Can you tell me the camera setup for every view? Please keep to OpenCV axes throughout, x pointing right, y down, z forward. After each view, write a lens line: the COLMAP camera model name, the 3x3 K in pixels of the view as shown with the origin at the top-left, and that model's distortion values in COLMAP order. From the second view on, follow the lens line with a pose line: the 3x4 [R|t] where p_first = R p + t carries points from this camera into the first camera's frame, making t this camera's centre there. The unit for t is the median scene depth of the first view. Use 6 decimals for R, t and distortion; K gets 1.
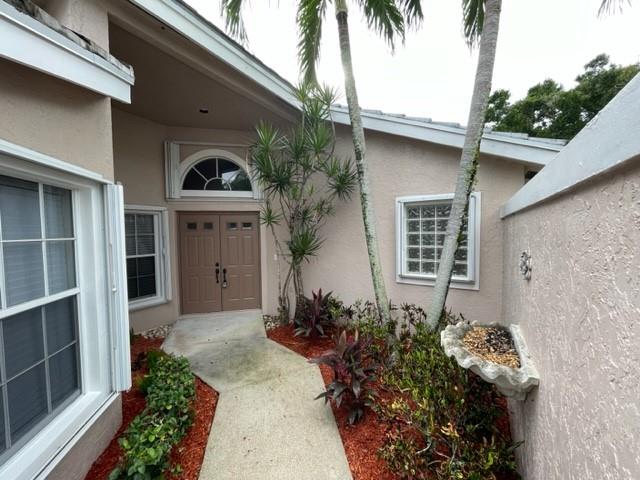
lens RADIAL K [[259.2, 0, 317.7], [0, 259.2, 237.6], [0, 0, 1]] dist [-0.002861, 0.000634]
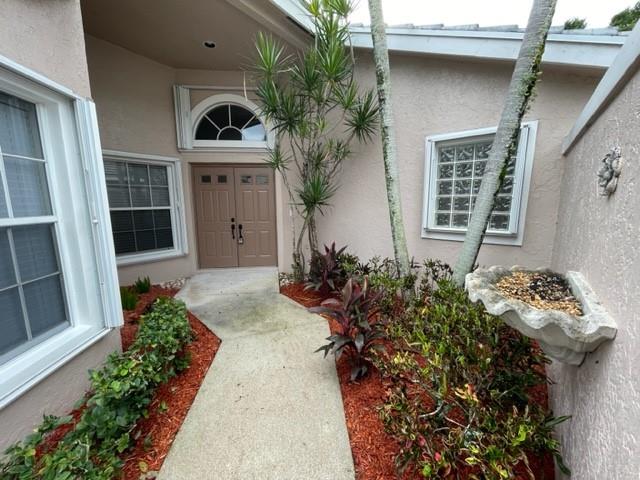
lens RADIAL K [[259.2, 0, 318.5], [0, 259.2, 238.9], [0, 0, 1]] dist [-0.002861, 0.000634]
pose [[0.993457, 0.025326, -0.111363, 0.067794], [-0.012391, 0.993248, 0.115347, 0.095628], [0.113532, -0.113212, 0.987063, 0.113380]]
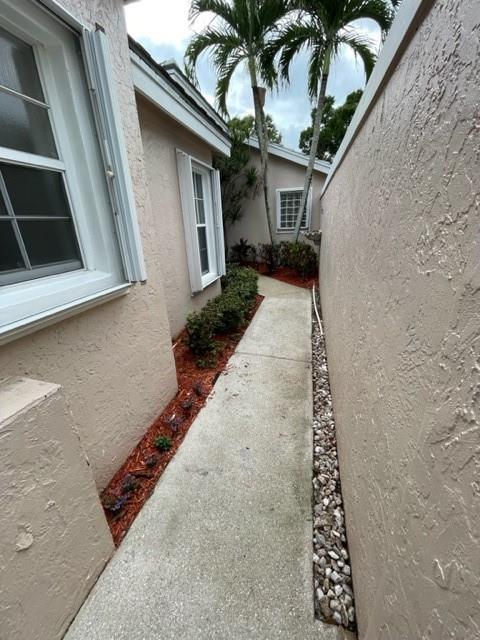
lens RADIAL K [[259.2, 0, 242.7], [0, 259.2, 321.1], [0, 0, 1]] dist [-0.002861, 0.000634]
pose [[0.944291, -0.136105, 0.299651, -0.813302], [0.030151, 0.942428, 0.333048, 0.162208], [-0.327729, -0.305459, 0.894029, -1.220790]]
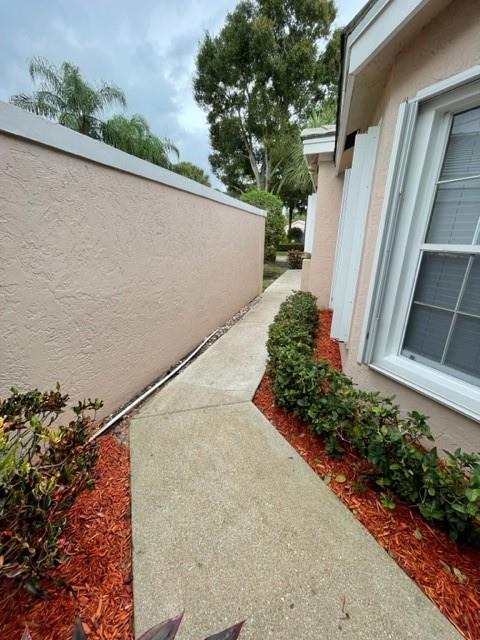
lens RADIAL K [[259.2, 0, 239.8], [0, 259.2, 320.3], [0, 0, 1]] dist [-0.002861, 0.000634]
pose [[-0.969417, 0.091471, -0.227737, -0.015054], [0.004186, 0.933975, 0.357315, 0.073756], [0.245385, 0.345433, -0.905794, 0.890370]]
